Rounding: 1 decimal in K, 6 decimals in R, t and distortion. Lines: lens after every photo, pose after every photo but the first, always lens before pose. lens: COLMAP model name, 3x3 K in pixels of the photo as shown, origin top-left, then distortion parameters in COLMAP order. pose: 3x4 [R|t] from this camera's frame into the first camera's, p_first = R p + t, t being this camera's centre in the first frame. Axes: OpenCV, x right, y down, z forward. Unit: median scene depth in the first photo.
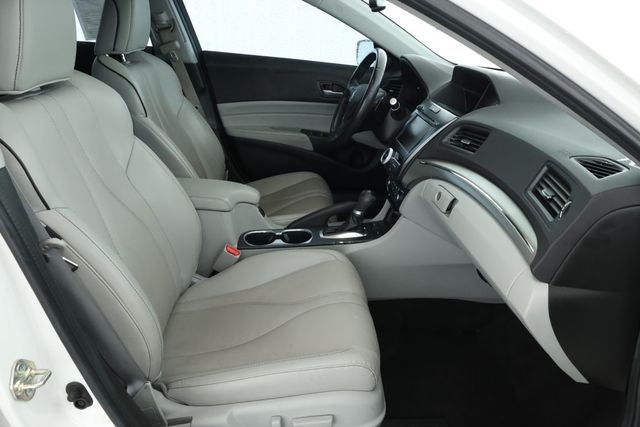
lens RADIAL K [[457.0, 0, 318.8], [0, 457.0, 215.8], [0, 0, 1]] dist [-0.024113, 0.020145]
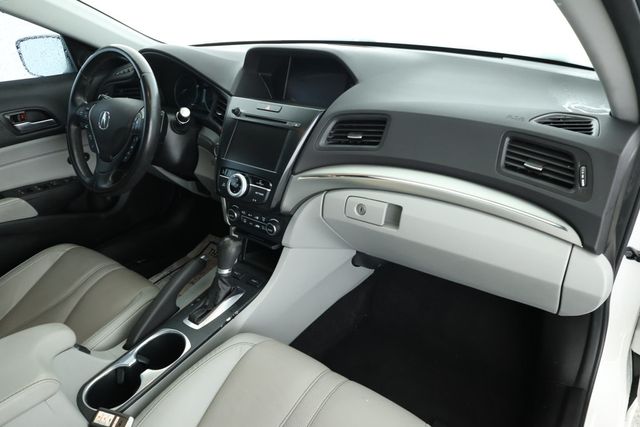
lens RADIAL K [[457.0, 0, 320.3], [0, 457.0, 212.0], [0, 0, 1]] dist [-0.024113, 0.020145]
pose [[0.642548, -0.426608, 0.636504, -0.258599], [0.382585, 0.898344, 0.215886, -0.205880], [-0.663899, 0.104800, 0.740443, 0.376062]]
